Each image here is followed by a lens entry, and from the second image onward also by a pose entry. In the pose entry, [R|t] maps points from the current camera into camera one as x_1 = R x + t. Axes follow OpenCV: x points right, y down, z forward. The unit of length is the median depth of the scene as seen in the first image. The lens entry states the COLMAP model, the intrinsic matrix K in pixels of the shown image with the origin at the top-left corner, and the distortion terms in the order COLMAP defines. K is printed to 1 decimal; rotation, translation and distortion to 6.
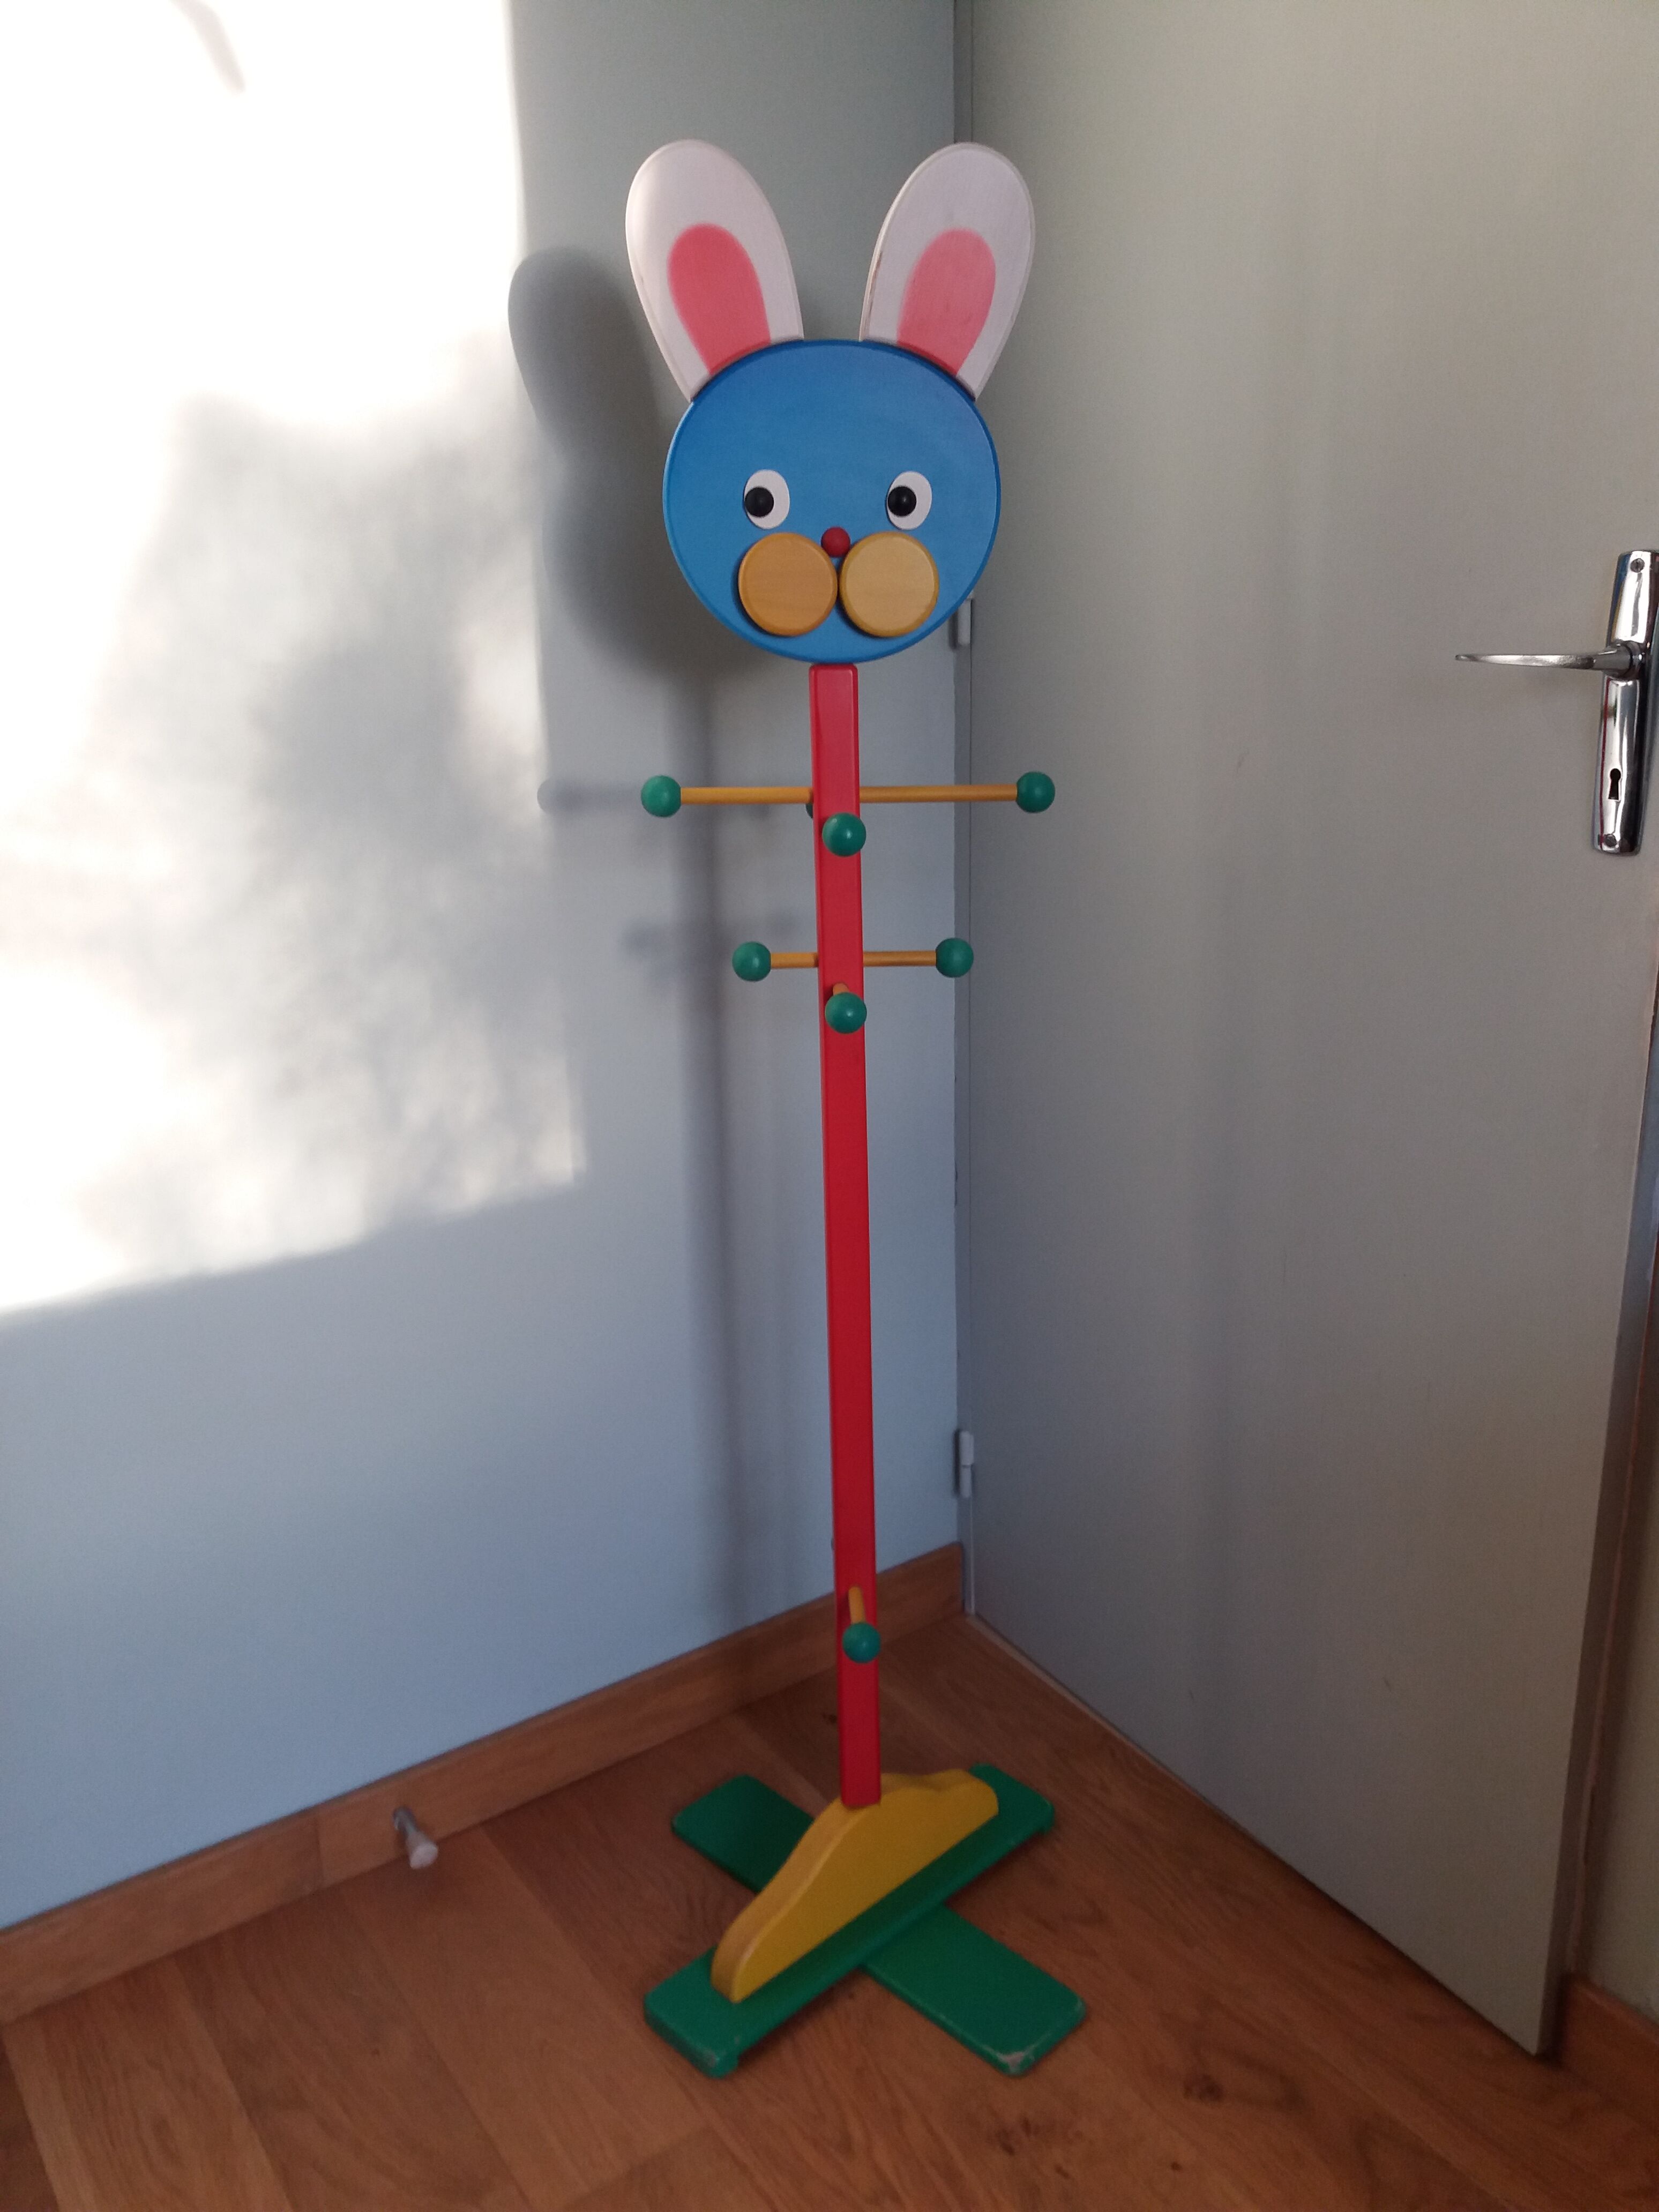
lens RADIAL K [[1900.7, 0, 829.5], [0, 1900.7, 1106.0], [0, 0, 1]] dist [-0.003336, -0.000288]
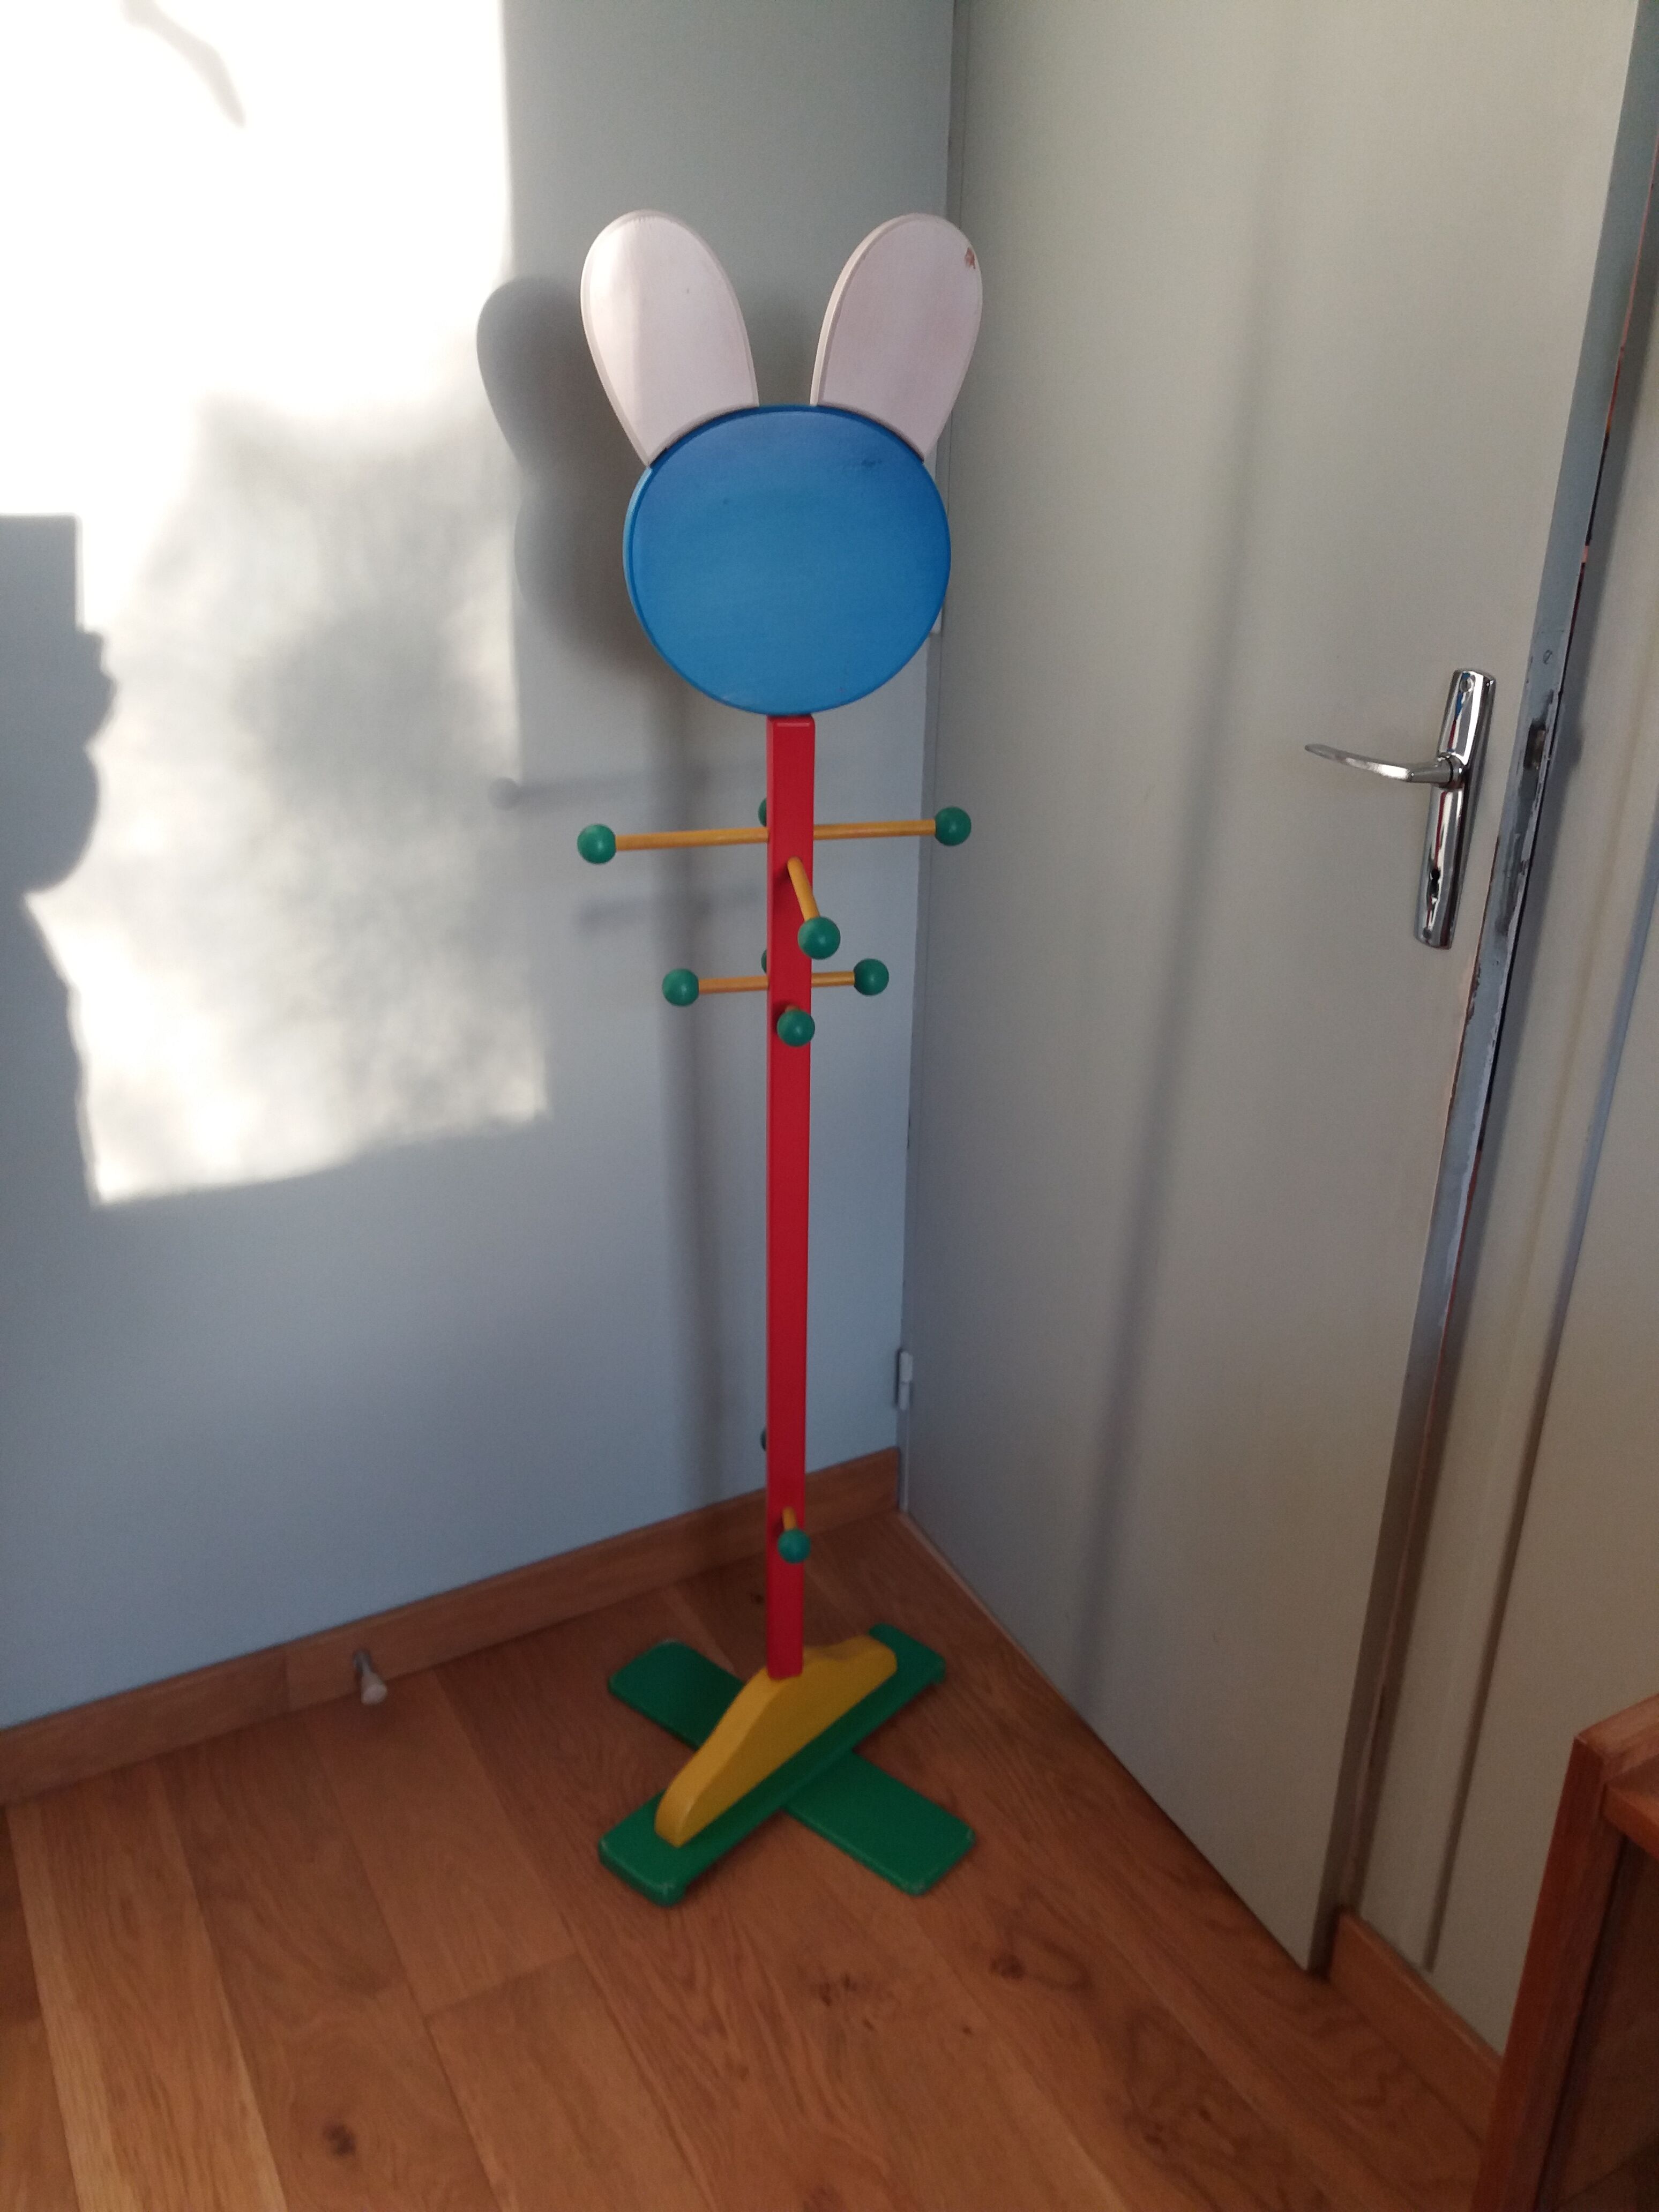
lens RADIAL K [[1900.7, 0, 829.5], [0, 1900.7, 1106.0], [0, 0, 1]] dist [-0.003336, -0.000288]
pose [[0.994462, 0.074056, -0.074575, 0.134453], [-0.065376, 0.991468, 0.112769, -0.118970], [0.082289, -0.107269, 0.990819, -0.089626]]
